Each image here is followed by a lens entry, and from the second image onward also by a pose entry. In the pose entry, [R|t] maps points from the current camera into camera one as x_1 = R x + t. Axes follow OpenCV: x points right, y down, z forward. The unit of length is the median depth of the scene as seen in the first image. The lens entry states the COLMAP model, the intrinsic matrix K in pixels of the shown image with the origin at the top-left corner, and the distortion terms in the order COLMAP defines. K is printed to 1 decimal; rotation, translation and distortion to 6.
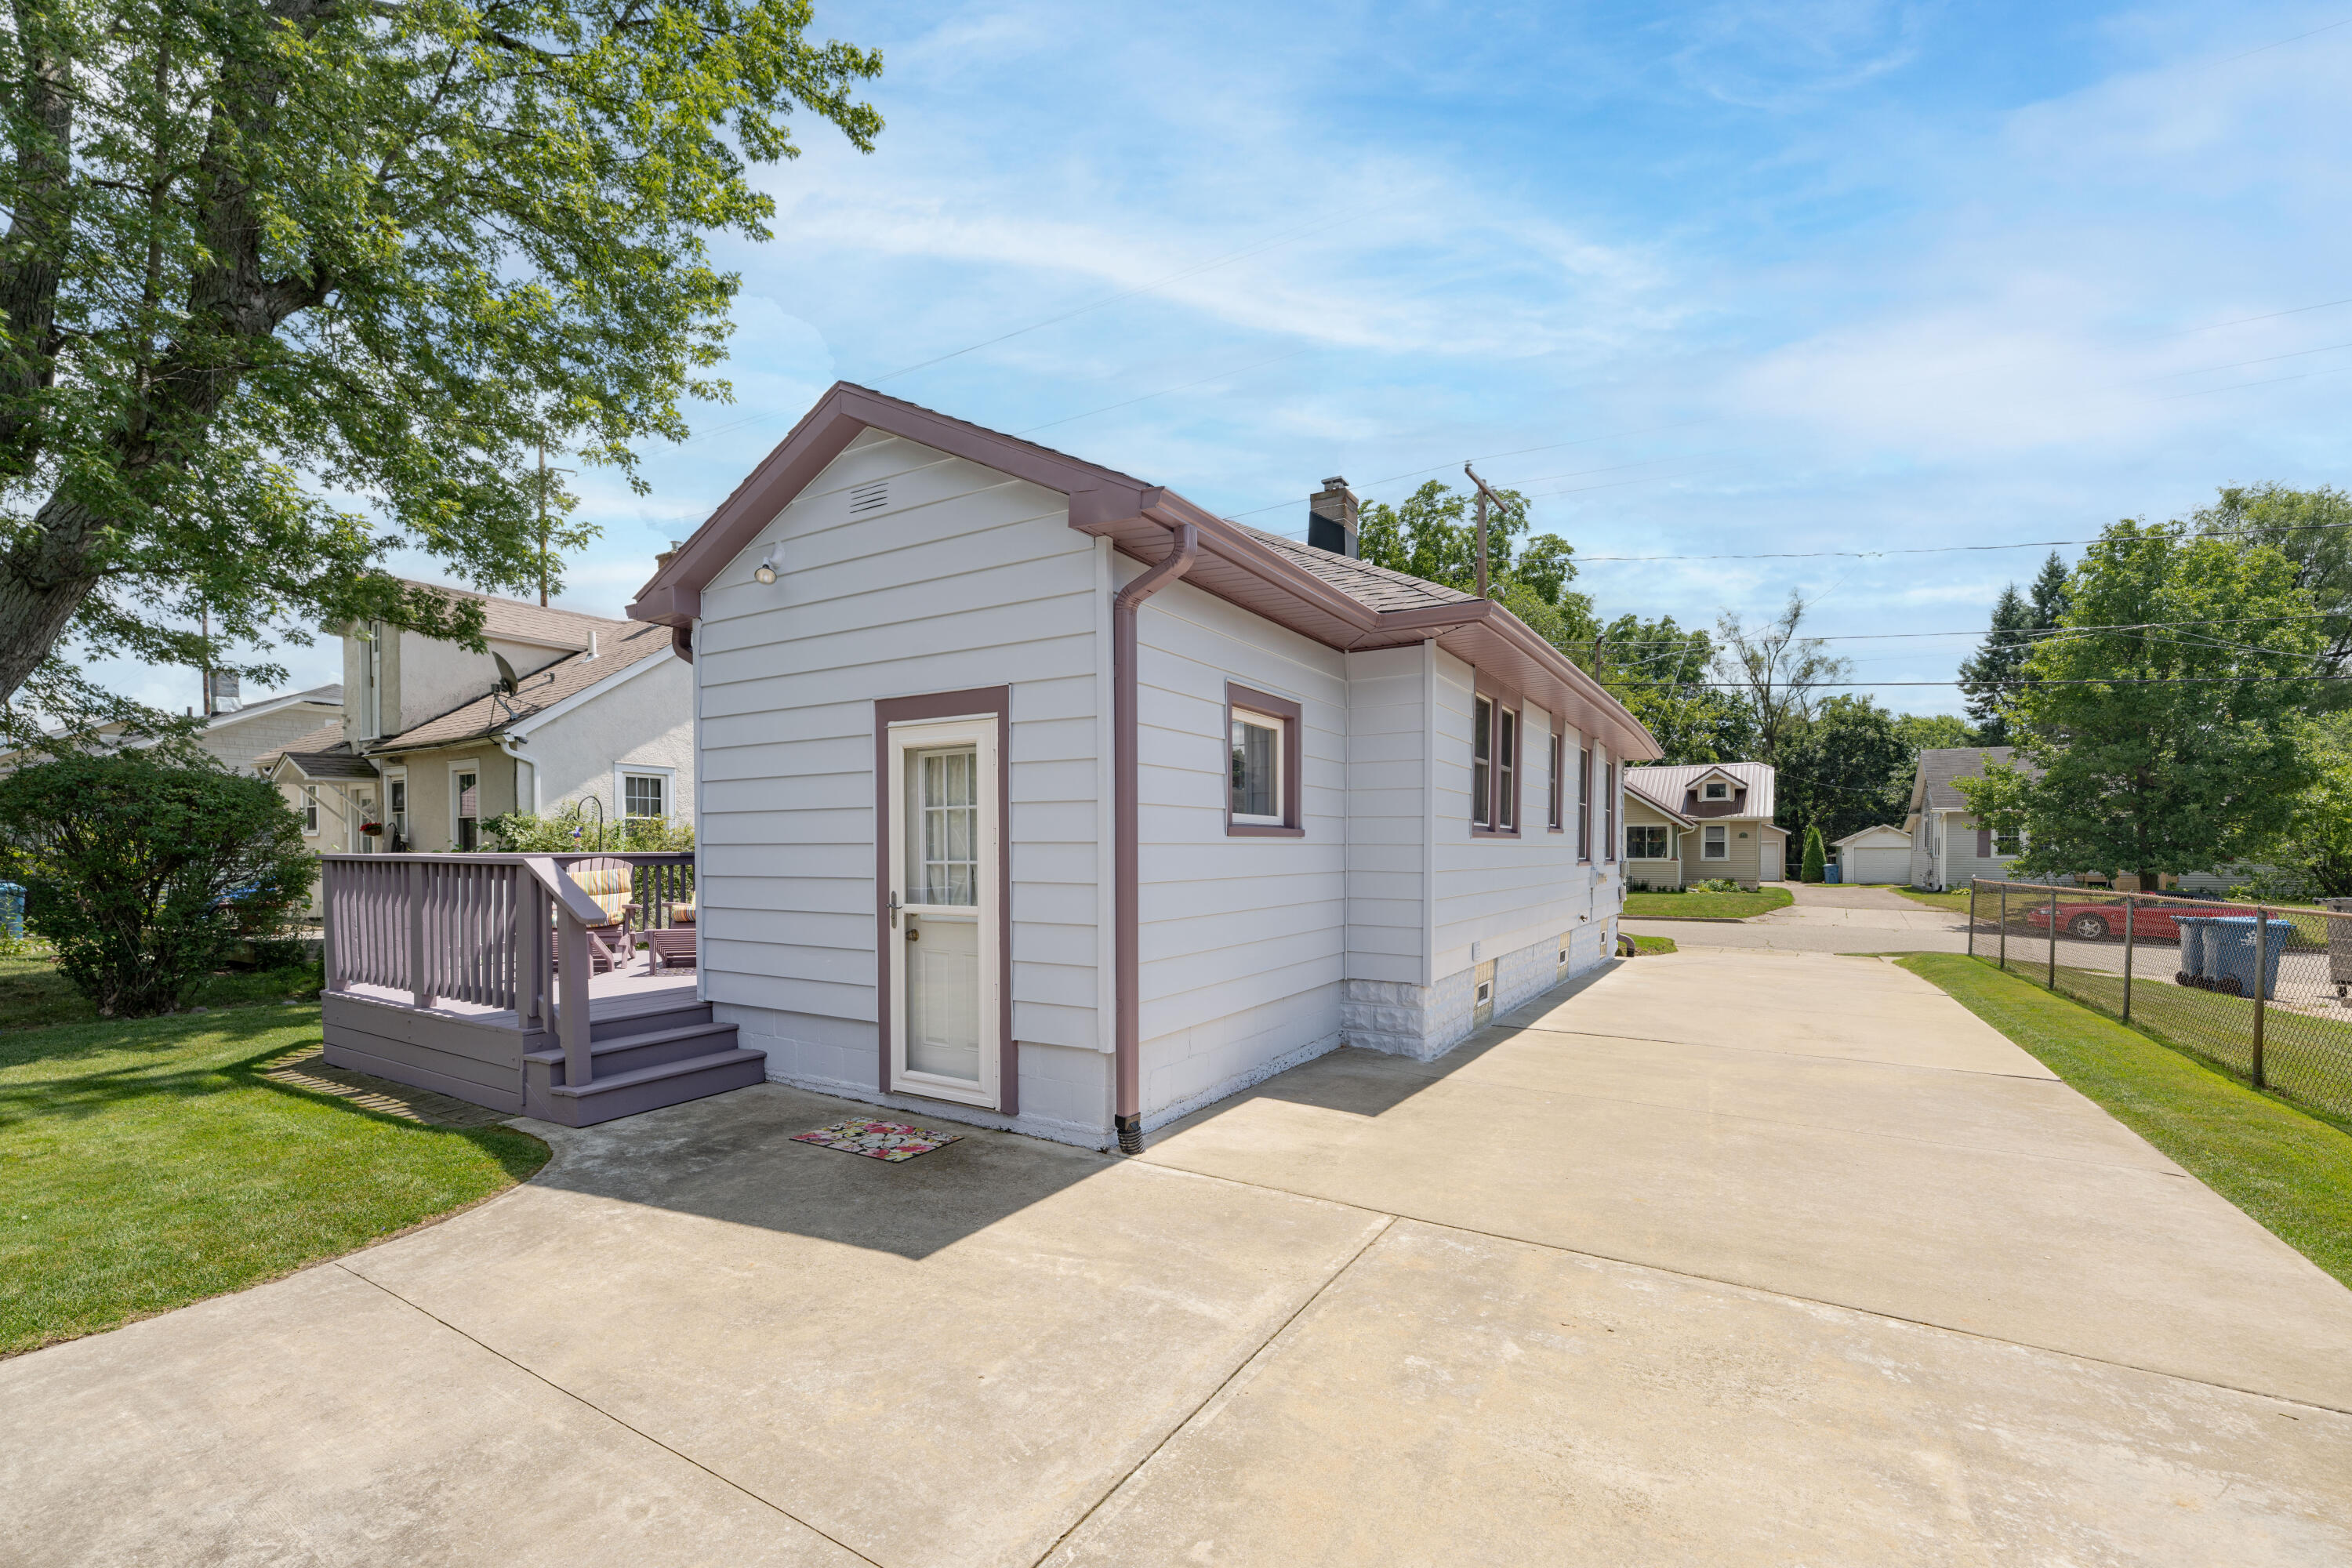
lens RADIAL K [[981.4, 0, 1193.6], [0, 981.4, 866.9], [0, 0, 1]] dist [0.003532, 0.000129]
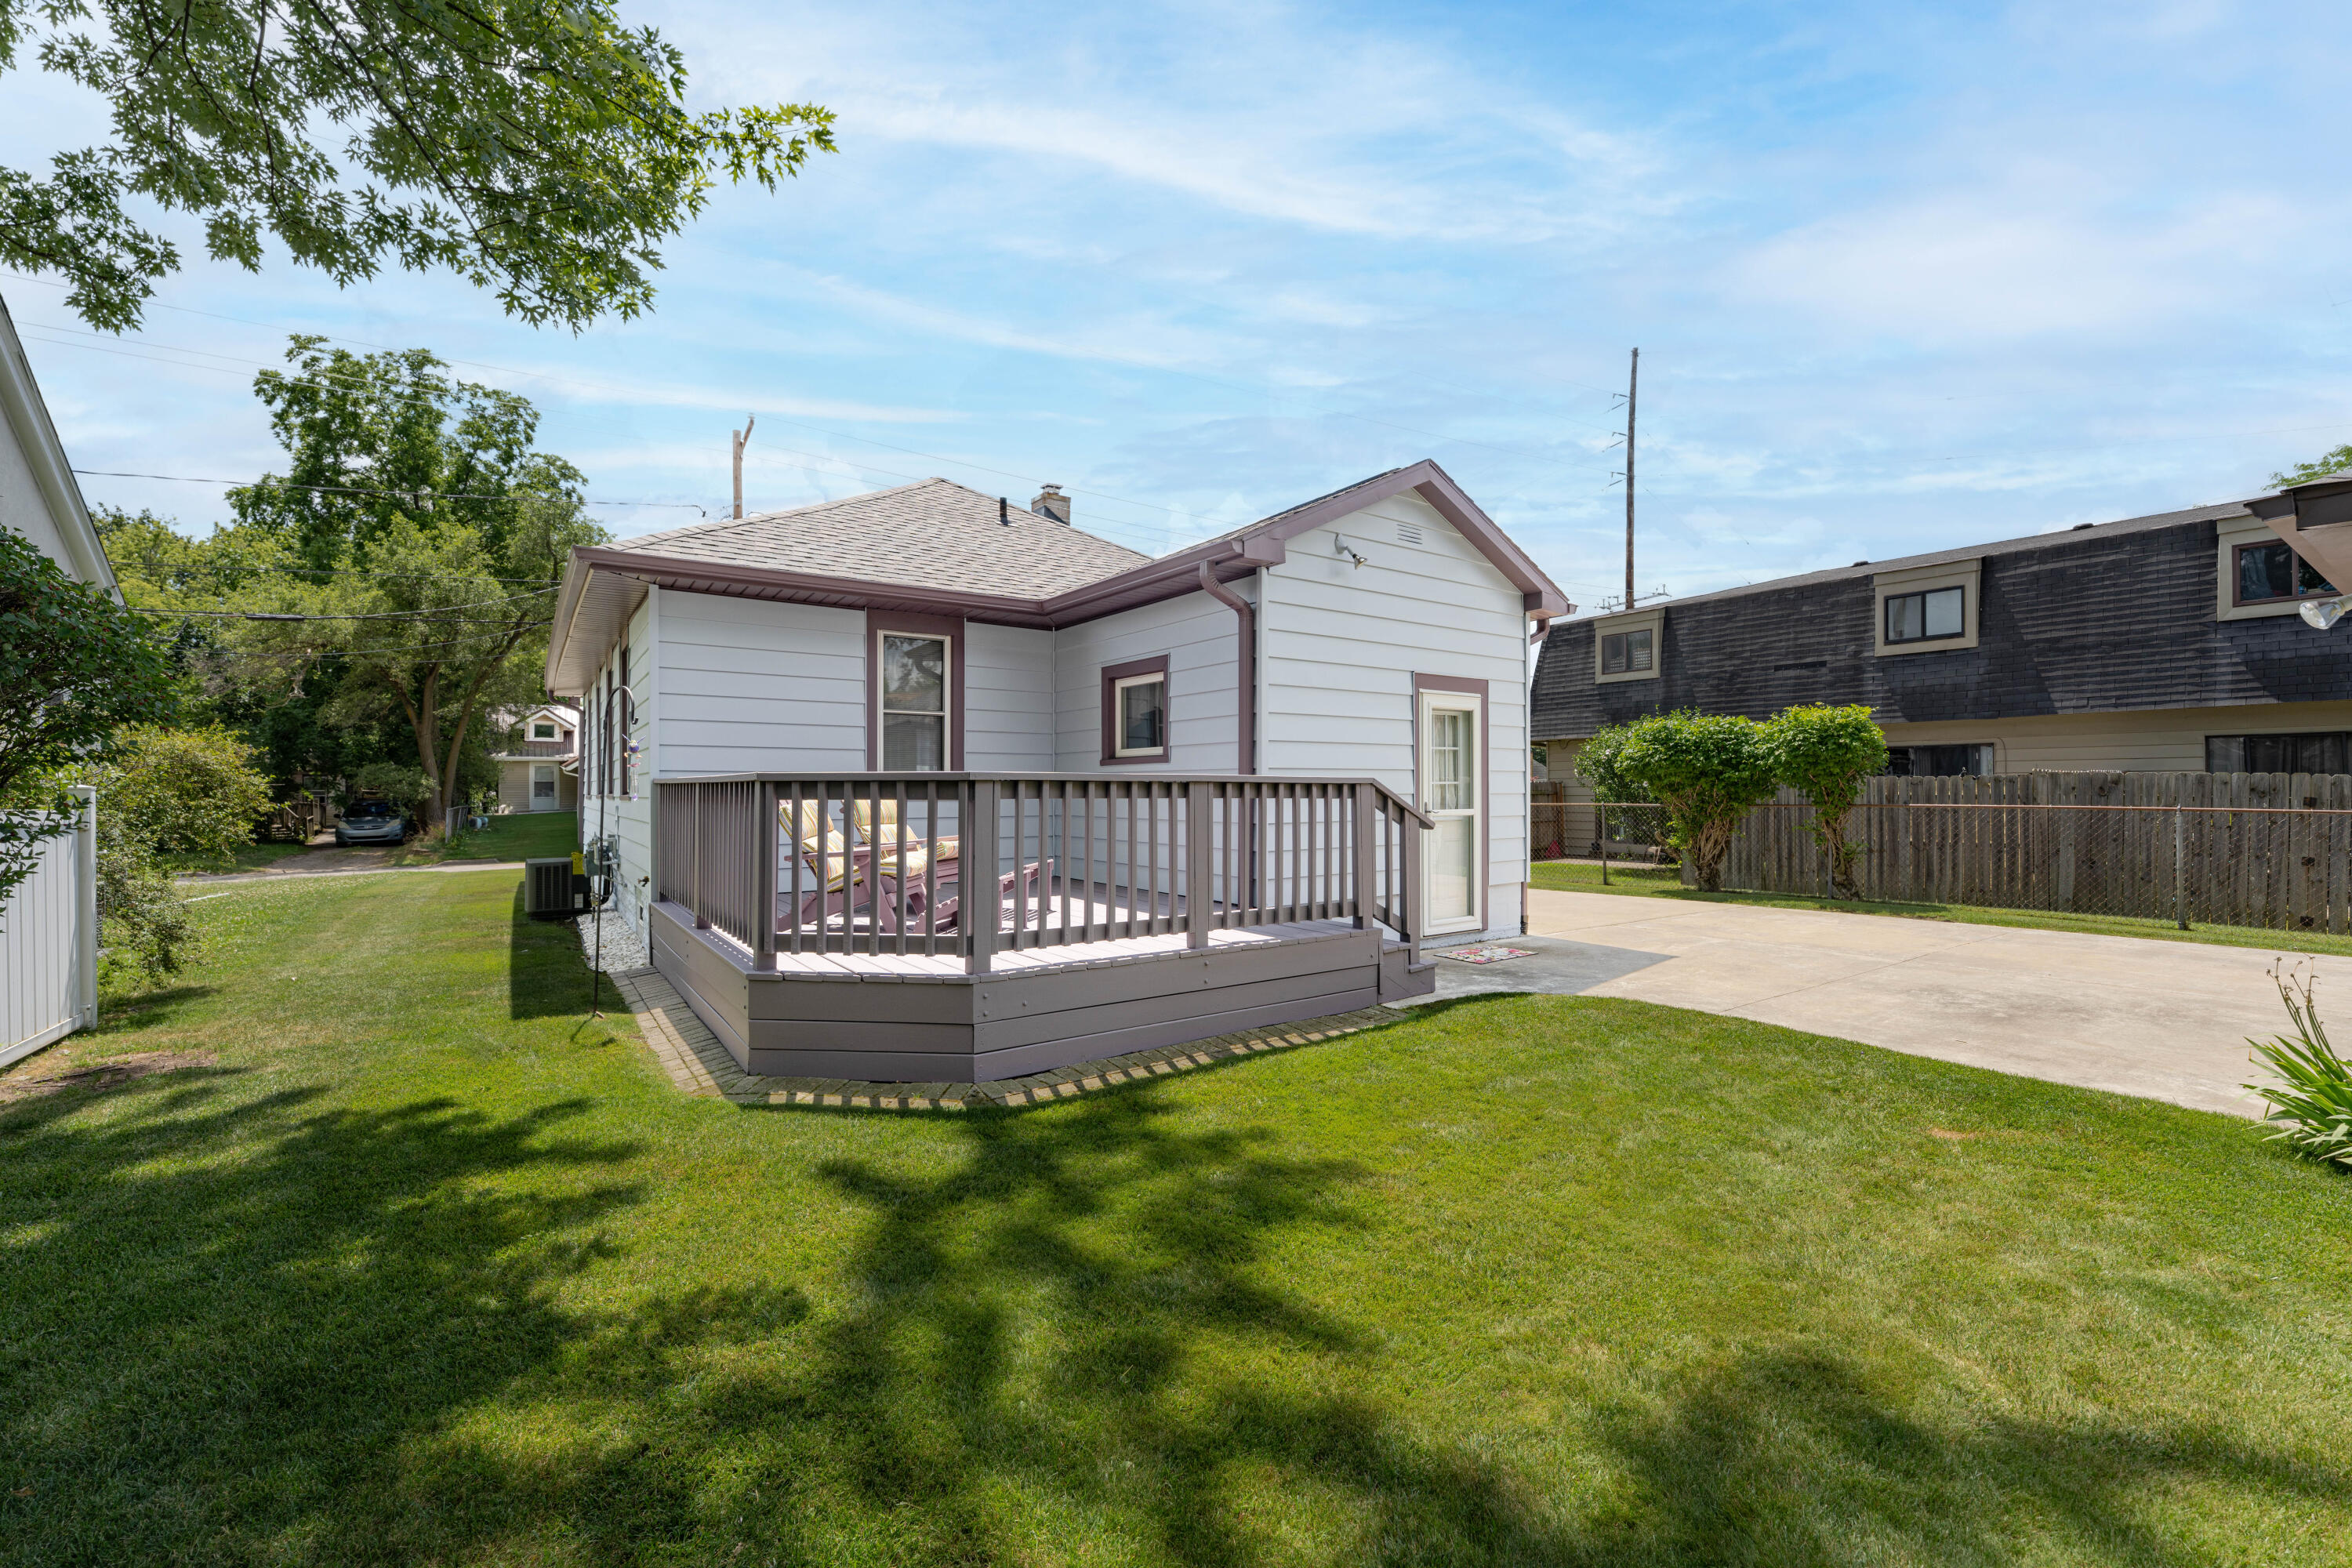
lens RADIAL K [[936.5, 0, 1176.0], [0, 936.5, 784.0], [0, 0, 1]] dist [-0.003510, -0.000358]
pose [[0.407141, 0.003304, 0.913359, -1.736039], [0.019543, 0.999733, -0.012328, 0.007289], [-0.913156, 0.022869, 0.406968, 0.752511]]
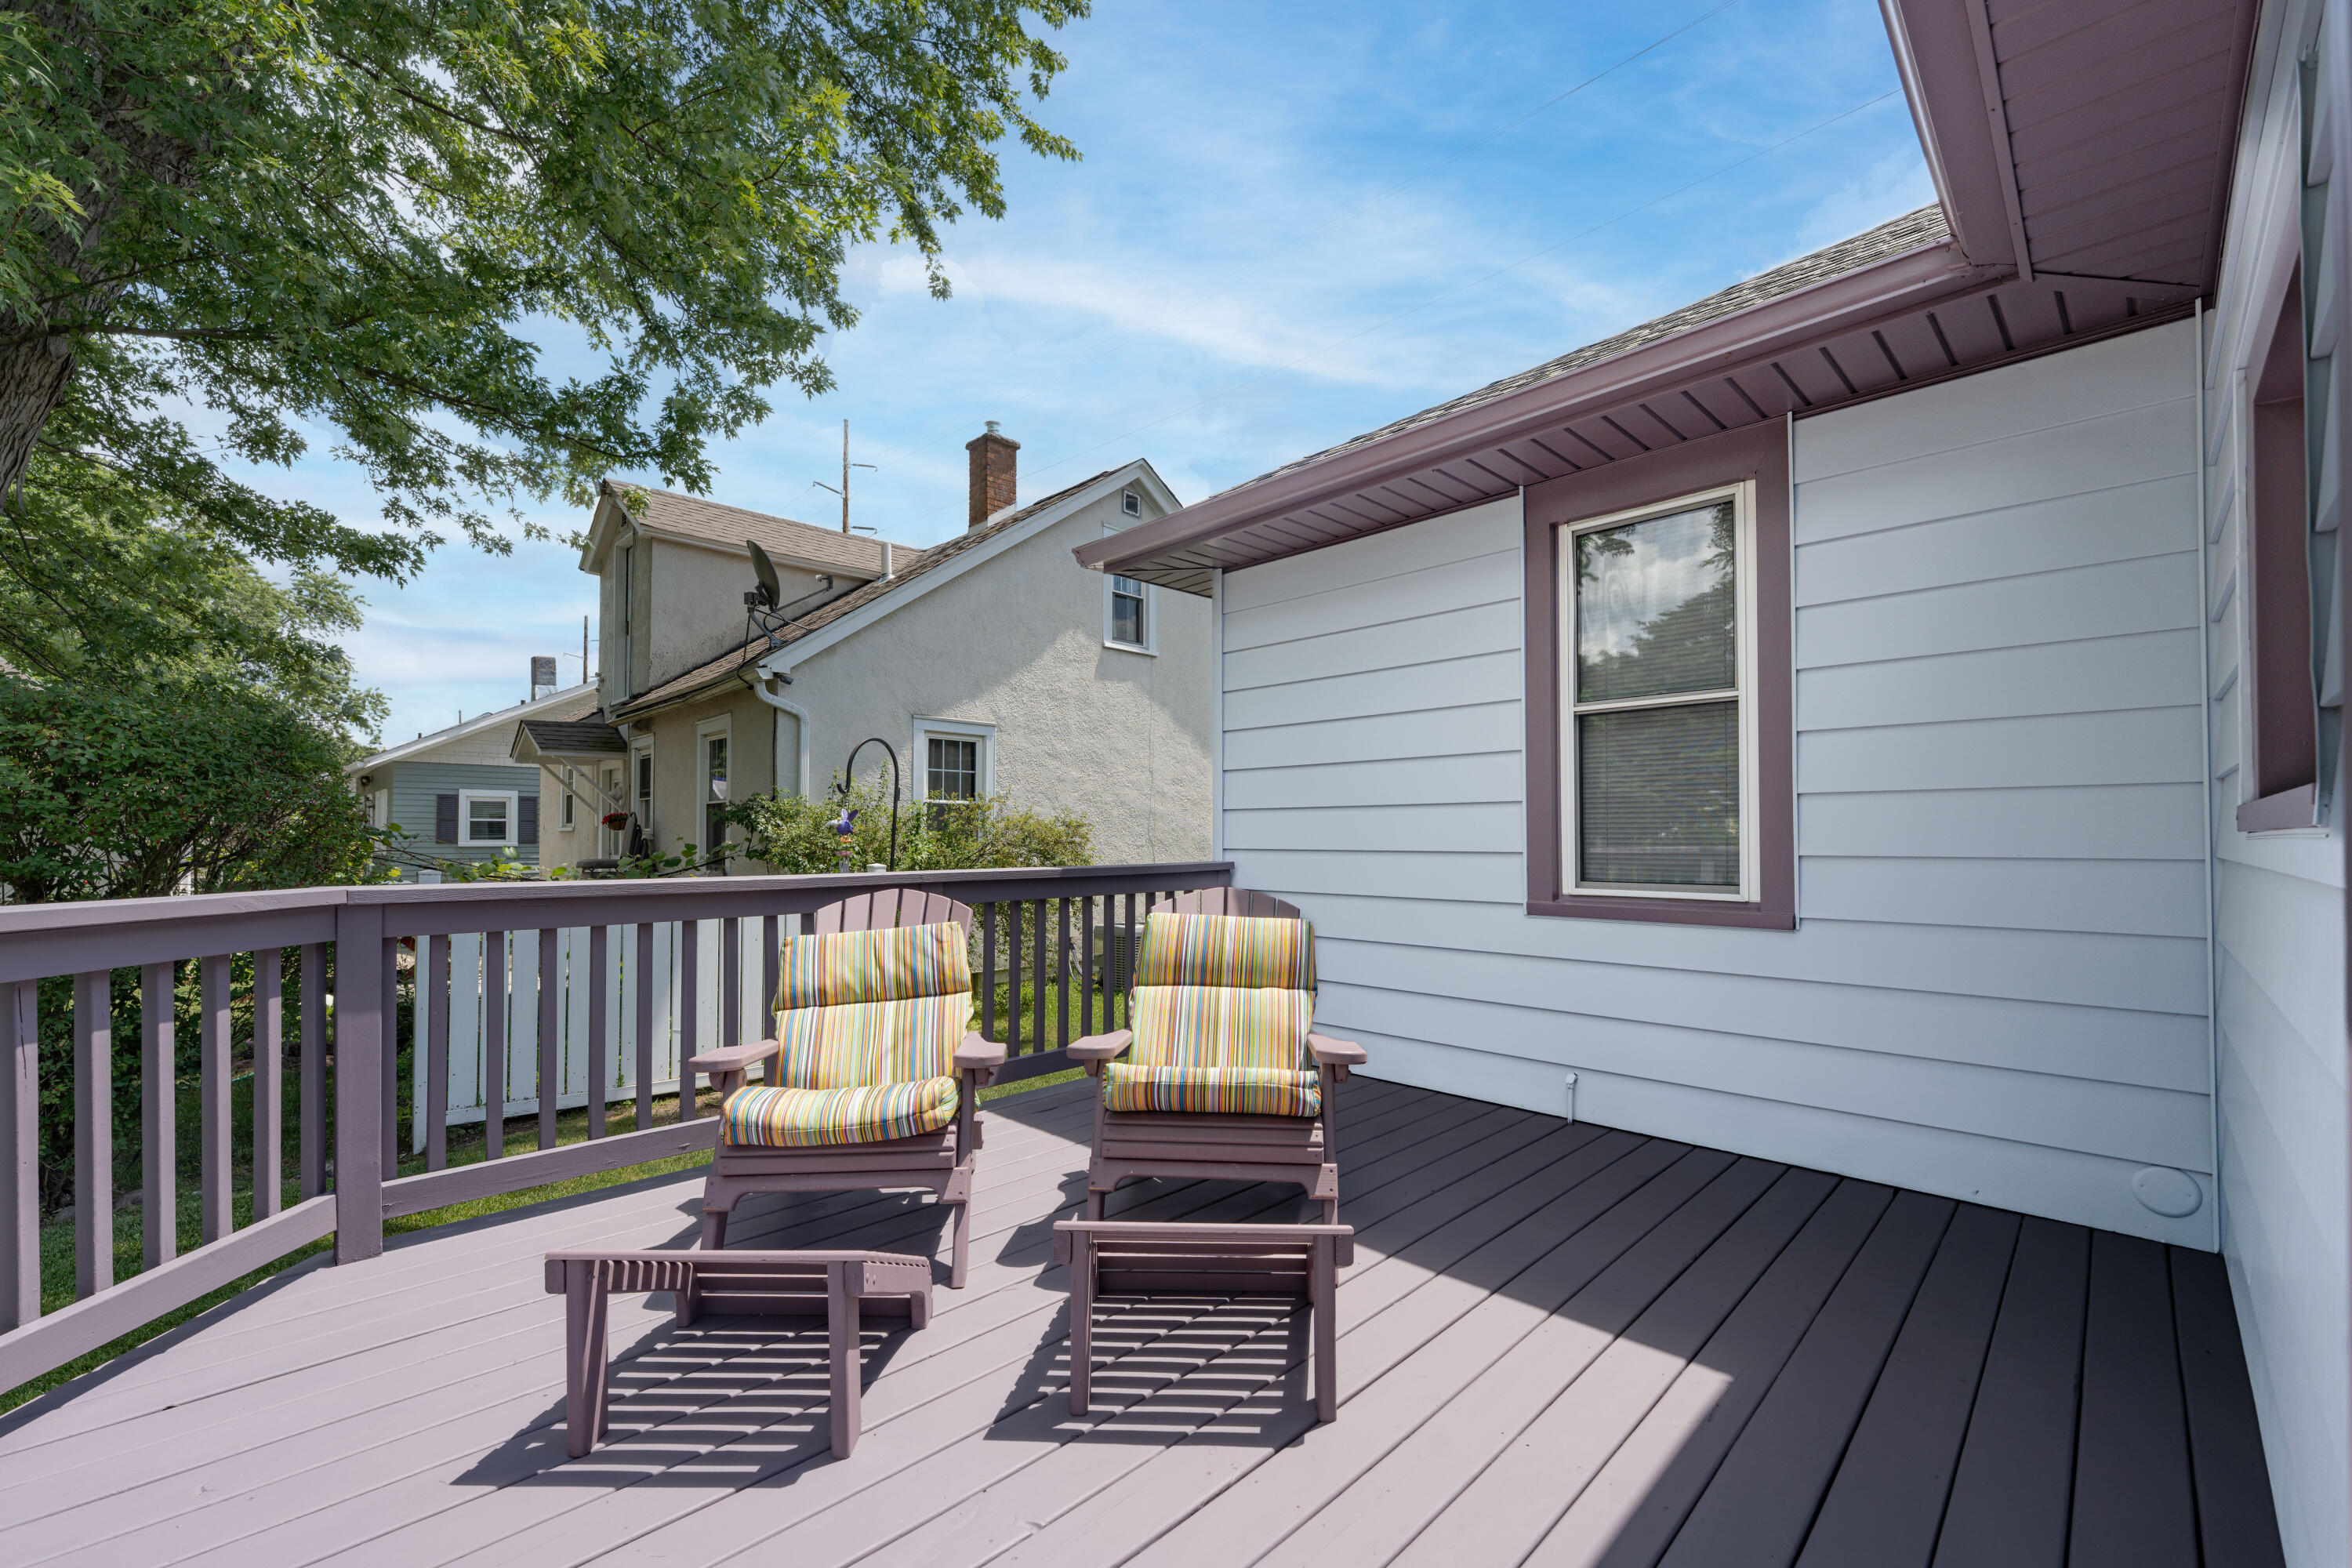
lens RADIAL K [[968.1, 0, 1172.2], [0, 968.1, 828.5], [0, 0, 1]] dist [-0.000883, -0.000240]
pose [[0.965788, -0.005292, -0.259279, -0.648077], [-0.002403, 0.999566, -0.029352, -0.034481], [0.259322, 0.028970, 0.965356, 1.073131]]
